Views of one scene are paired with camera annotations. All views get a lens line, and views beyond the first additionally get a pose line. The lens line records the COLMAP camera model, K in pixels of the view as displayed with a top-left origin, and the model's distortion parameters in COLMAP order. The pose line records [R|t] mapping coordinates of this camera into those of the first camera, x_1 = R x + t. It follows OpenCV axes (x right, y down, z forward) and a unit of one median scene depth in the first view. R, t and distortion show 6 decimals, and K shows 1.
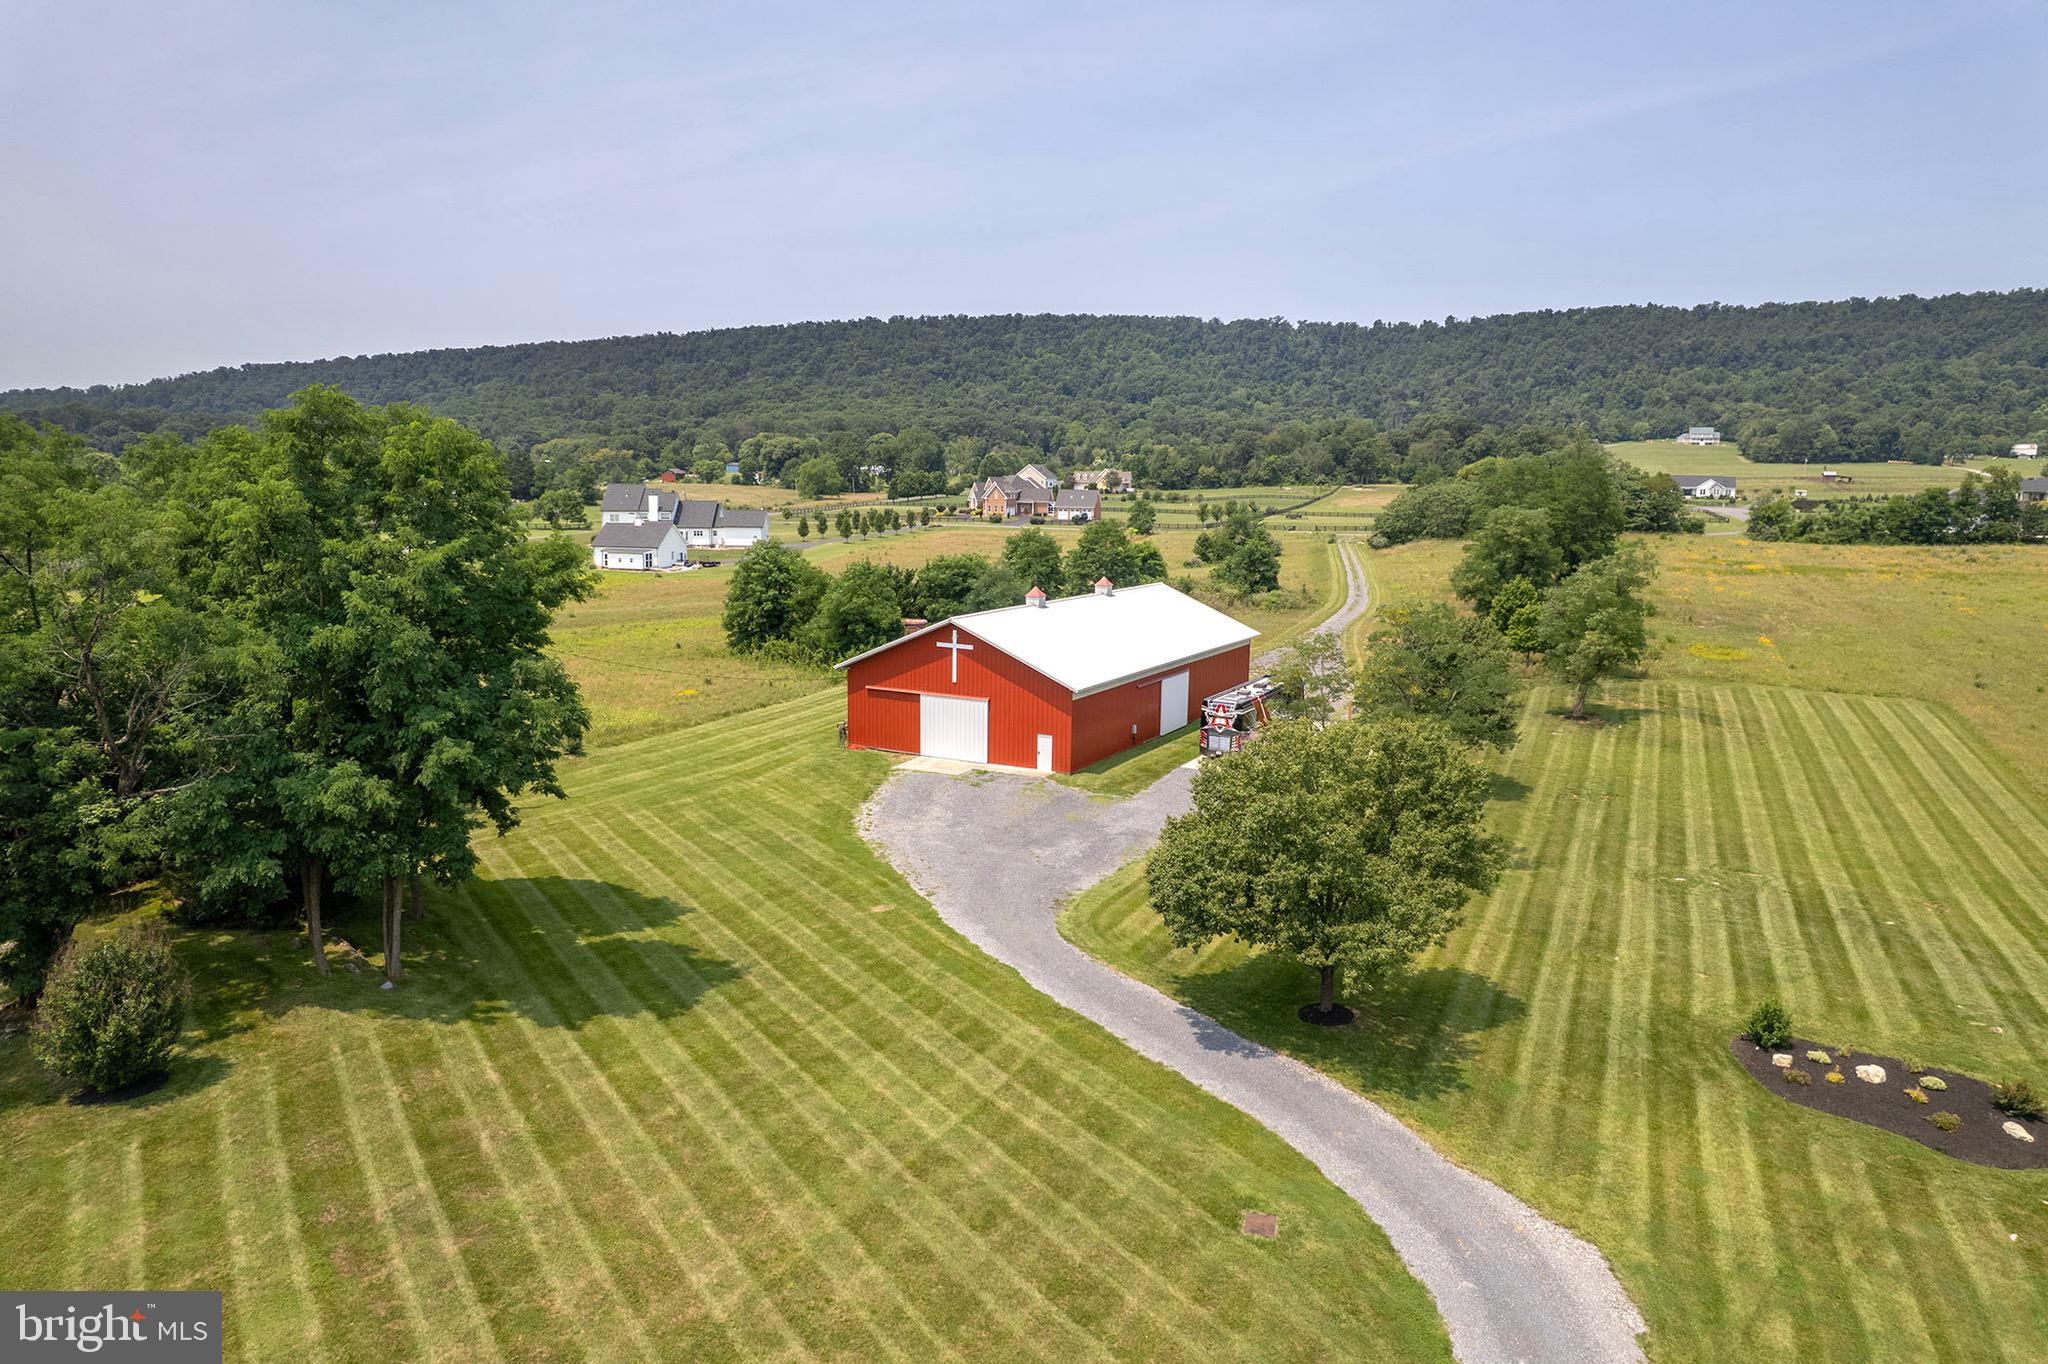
lens RADIAL K [[1311.2, 0, 1008.4], [0, 1311.2, 682.1], [0, 0, 1]] dist [-0.079347, 0.071351]
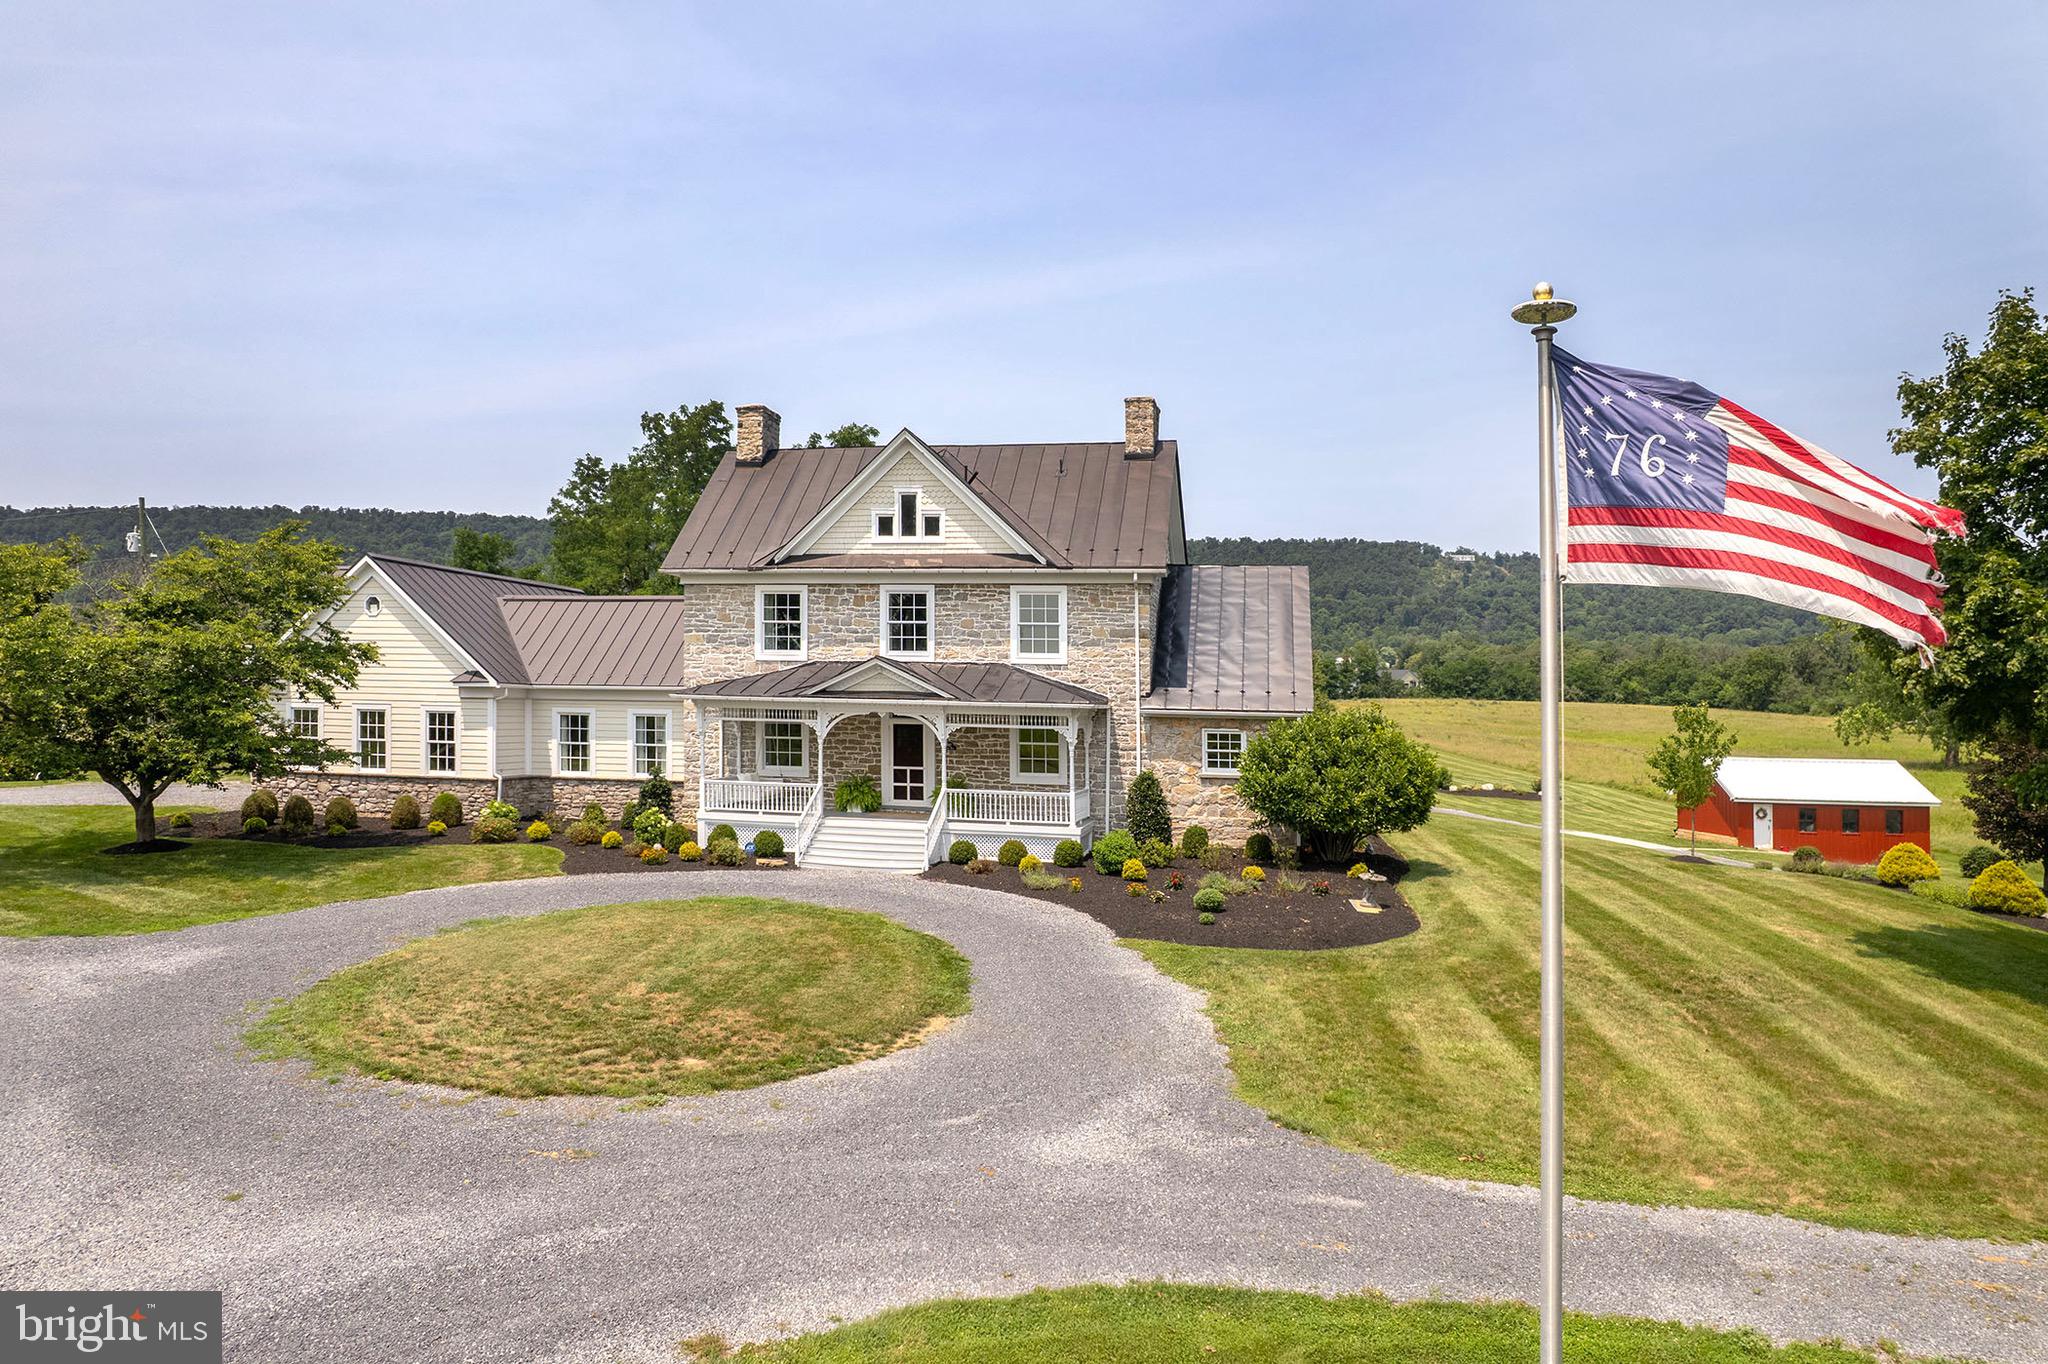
lens RADIAL K [[1351.9, 0, 1008.2], [0, 1351.9, 685.5], [0, 0, 1]] dist [-0.066379, 0.053176]
pose [[0.908301, 0.011529, 0.418159, -0.046655], [0.056832, 0.986951, -0.150659, 0.019085], [-0.414440, 0.160609, 0.895793, -0.034176]]
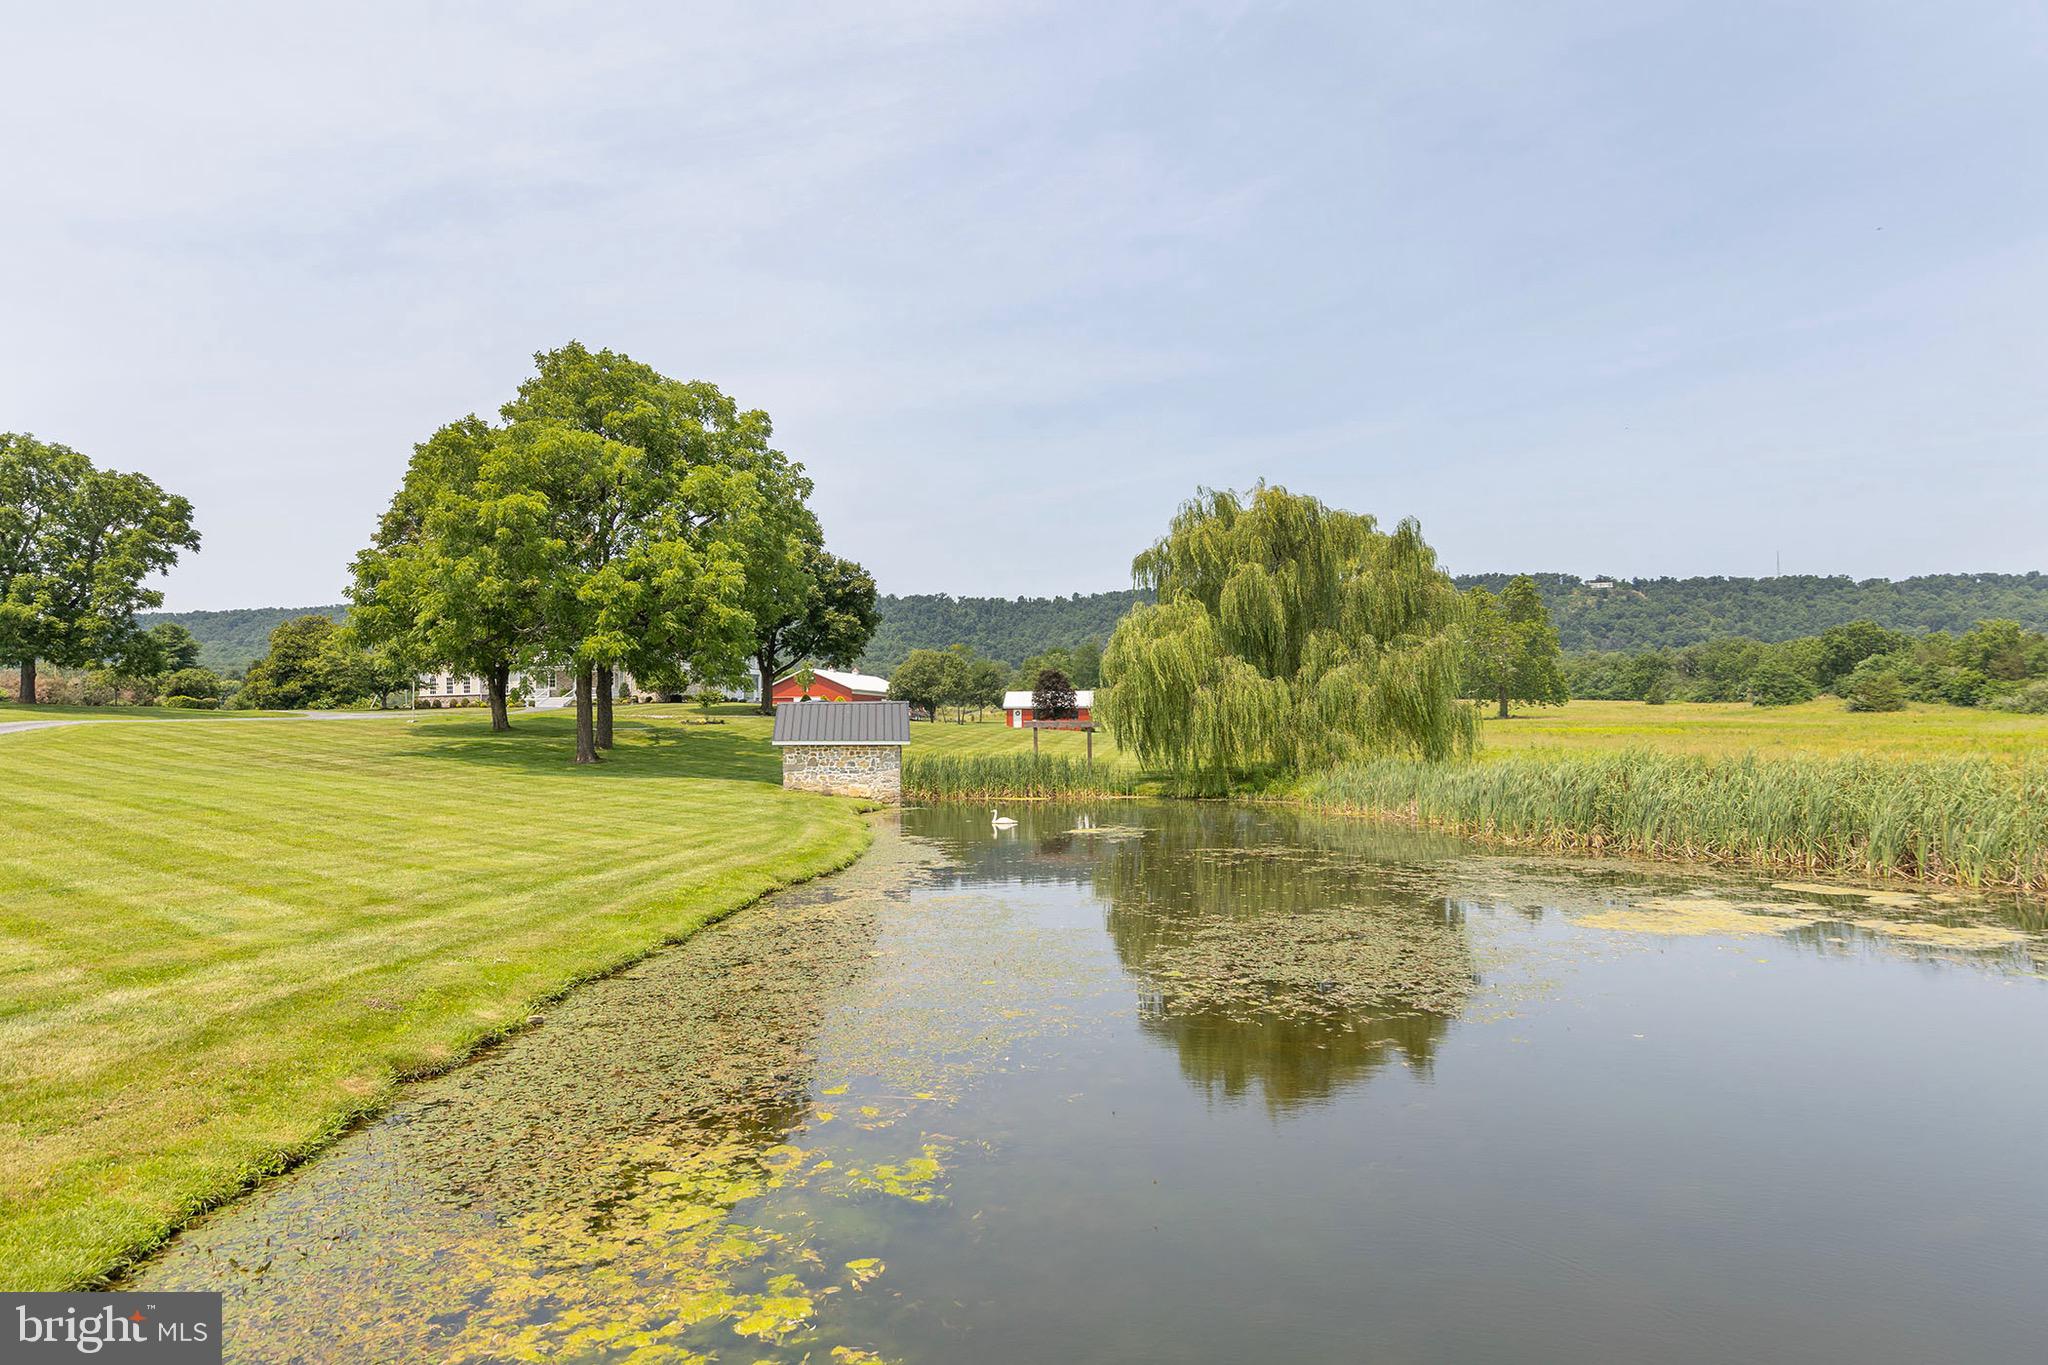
lens RADIAL K [[1201.1, 0, 1030.2], [0, 1201.1, 674.9], [0, 0, 1]] dist [0.011071, -0.001011]
pose [[0.964460, -0.008856, 0.264079, -0.021579], [0.063460, 0.977949, -0.198969, 0.041832], [-0.256494, 0.208656, 0.943755, -0.126583]]
